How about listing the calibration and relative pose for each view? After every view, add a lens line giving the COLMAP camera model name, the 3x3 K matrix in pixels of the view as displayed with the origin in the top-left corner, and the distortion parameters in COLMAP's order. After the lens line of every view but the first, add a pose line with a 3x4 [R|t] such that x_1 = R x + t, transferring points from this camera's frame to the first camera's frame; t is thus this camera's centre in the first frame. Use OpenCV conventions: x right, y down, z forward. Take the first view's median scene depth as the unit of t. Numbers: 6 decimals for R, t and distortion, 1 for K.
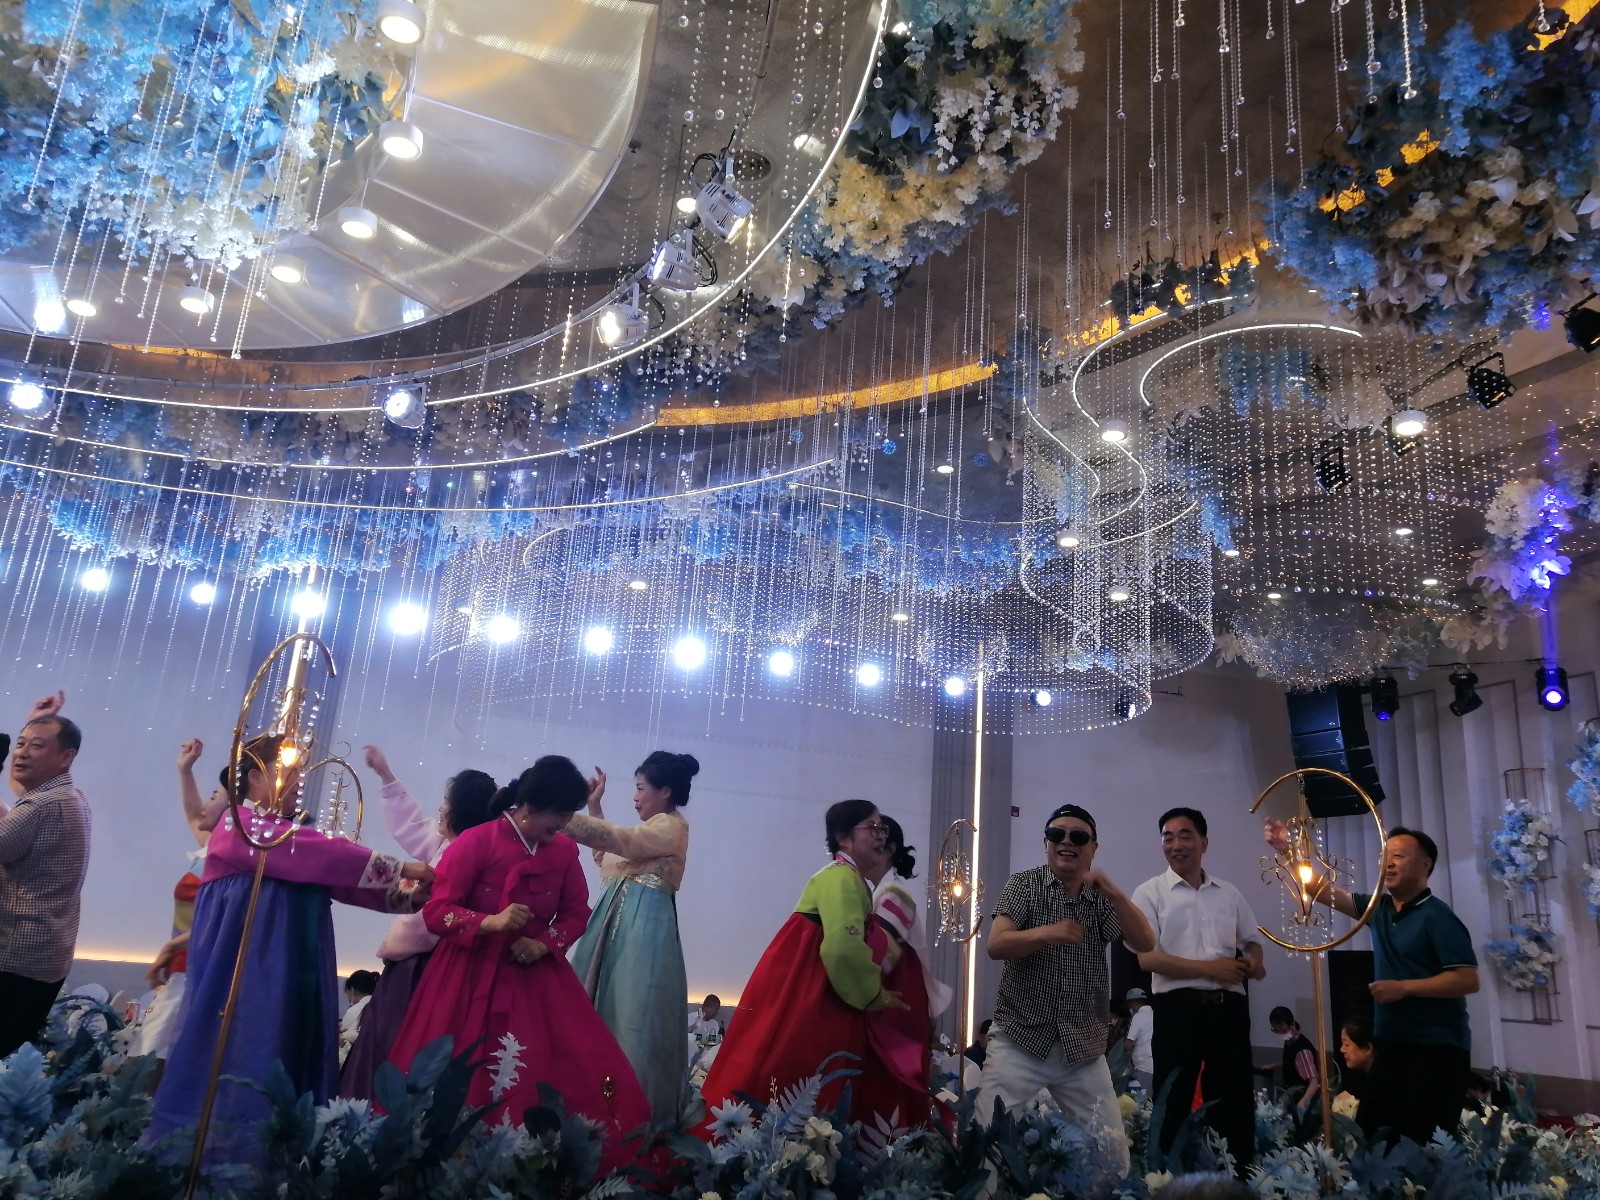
lens RADIAL K [[1232.7, 0, 800.0], [0, 1232.7, 600.0], [0, 0, 1]] dist [0.003655, 0.008448]
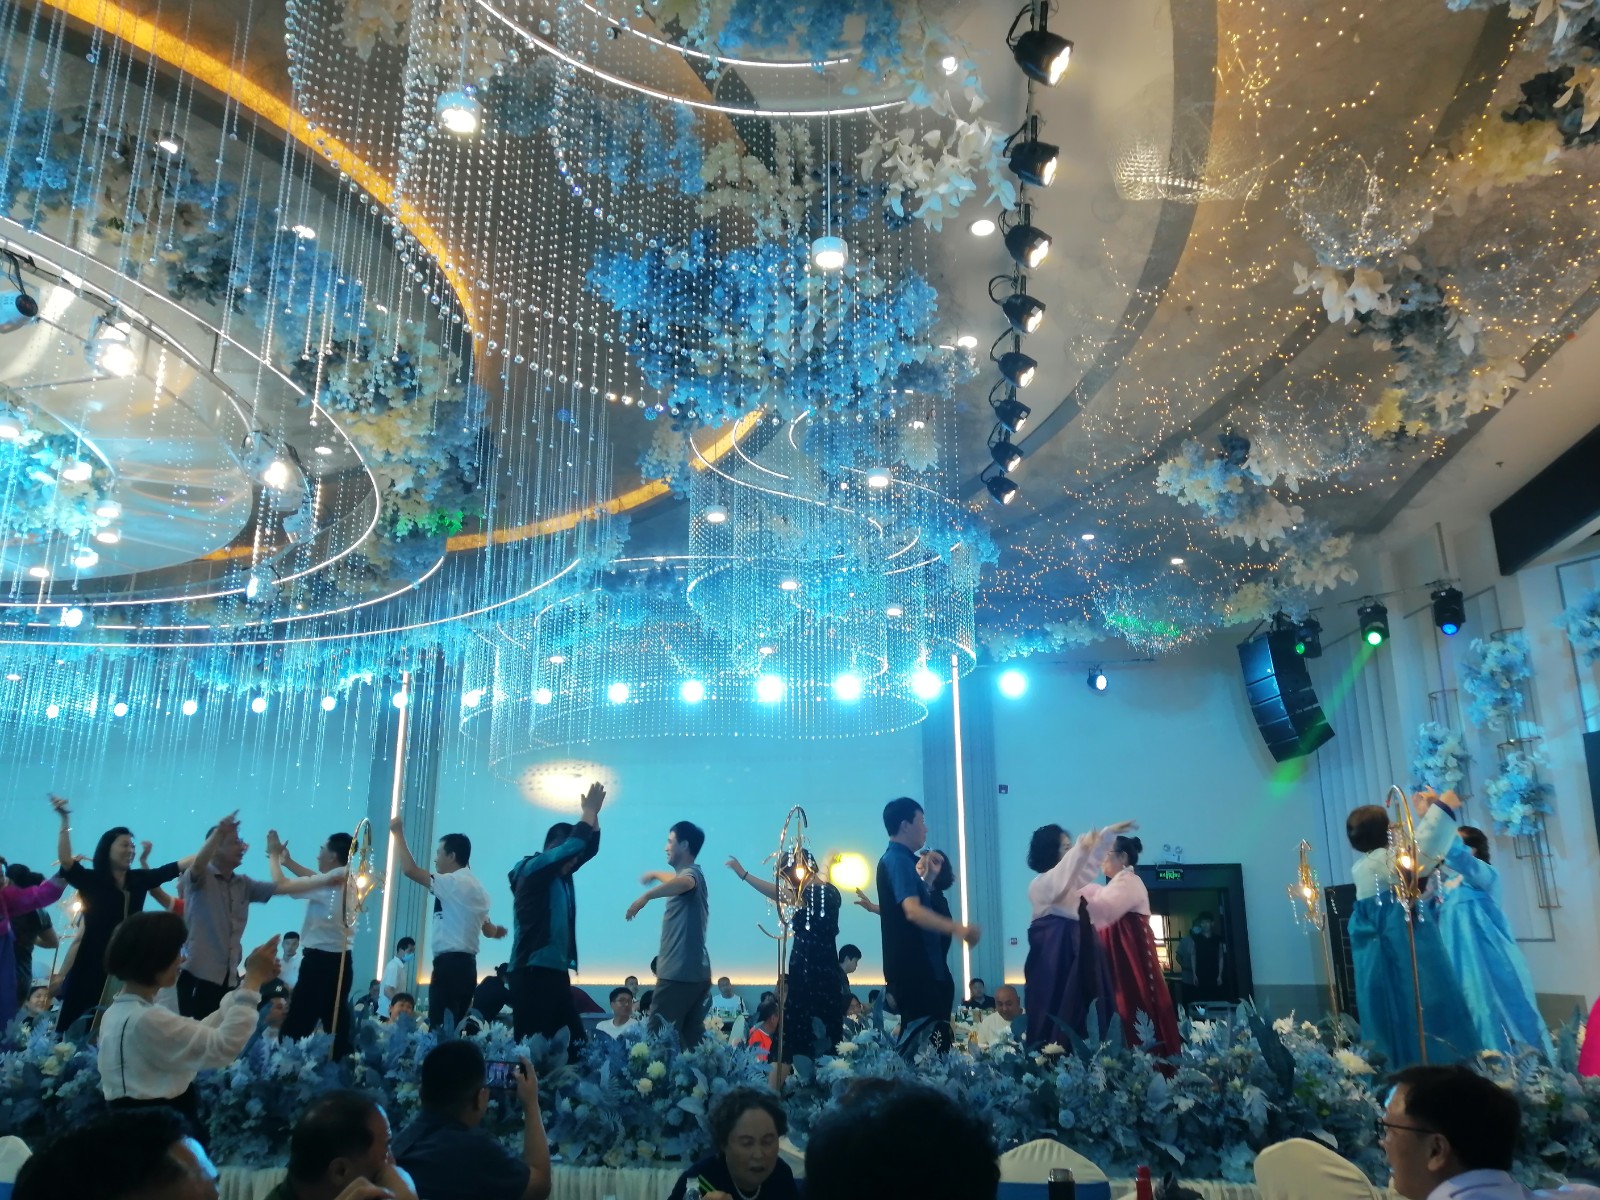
lens RADIAL K [[1245.5, 0, 810.7], [0, 1245.5, 596.8], [0, 0, 1]] dist [-0.006554, 0.041385]
pose [[0.943981, -0.165060, -0.285754, 0.416112], [0.167889, 0.985696, -0.014749, -0.011168], [0.284101, -0.034052, 0.958189, -0.122081]]
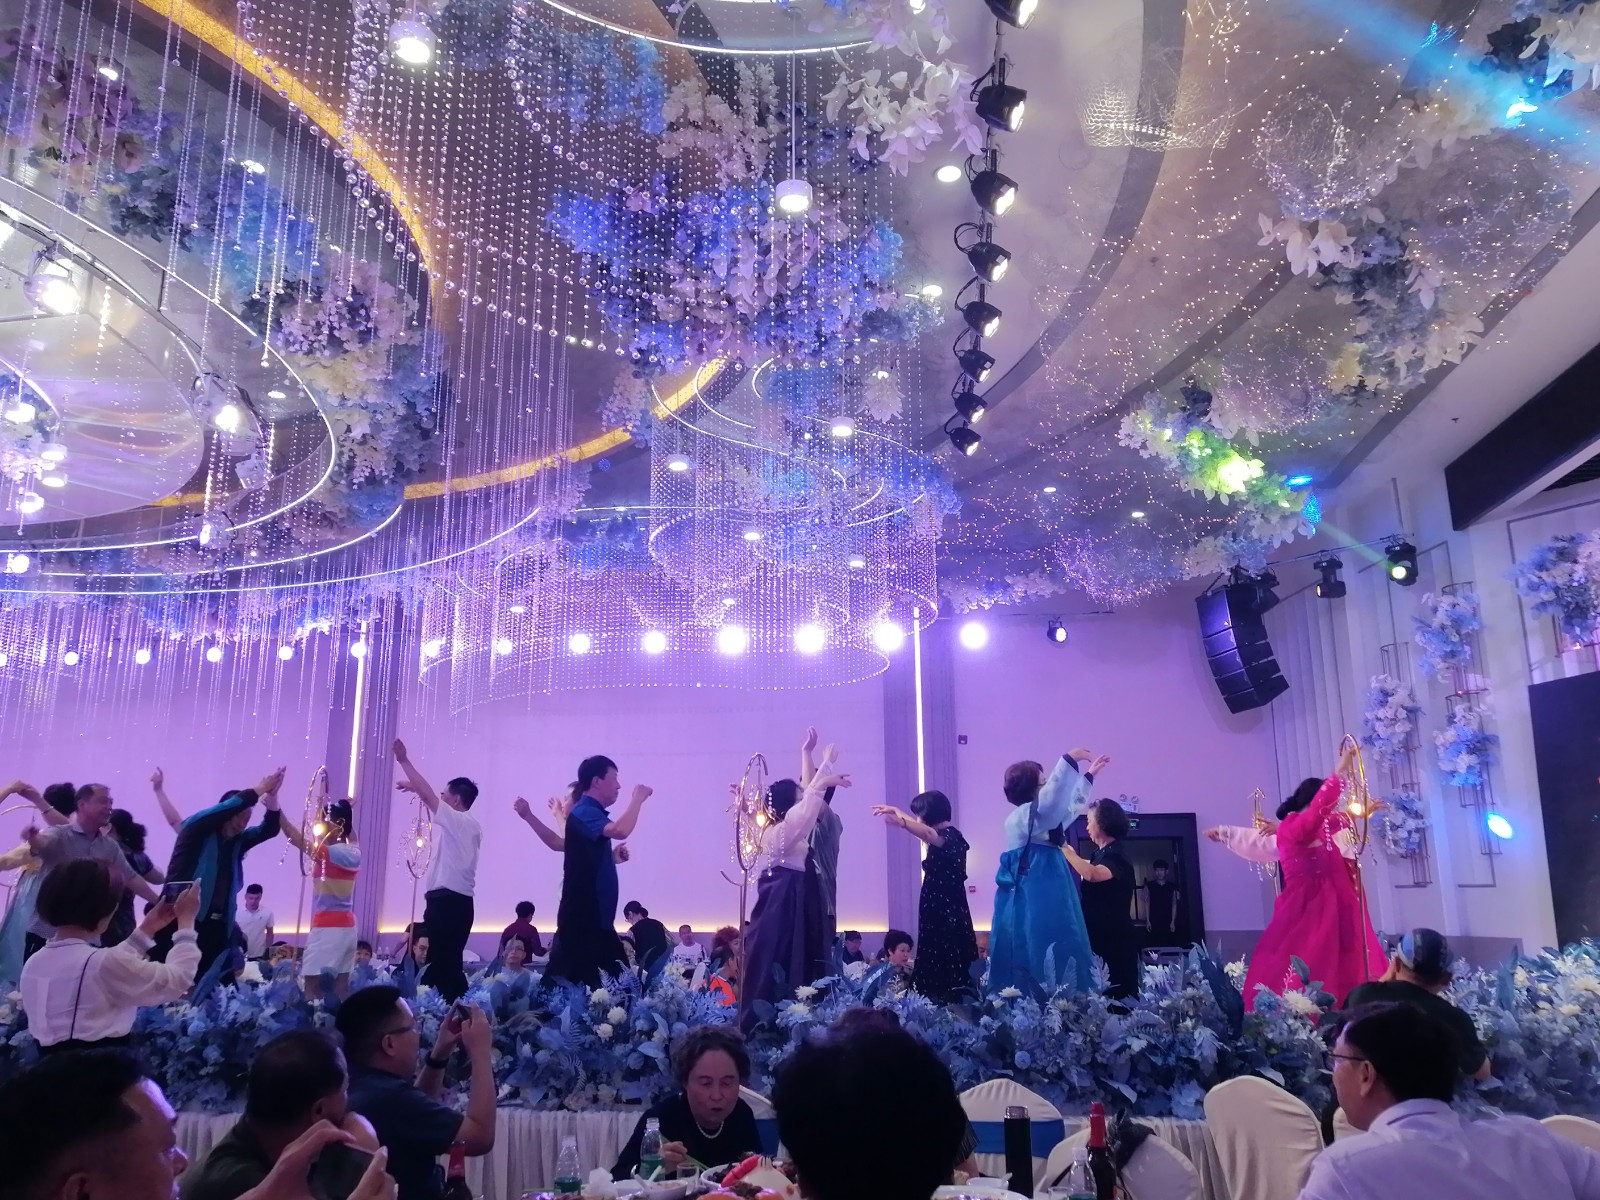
lens RADIAL K [[1244.3, 0, 811.3], [0, 1244.3, 596.0], [0, 0, 1]] dist [-0.009030, 0.043265]
pose [[0.953211, -0.149829, -0.262565, 0.415324], [0.162514, 0.986333, 0.027149, -0.009722], [0.254909, -0.068549, 0.964532, -0.120138]]
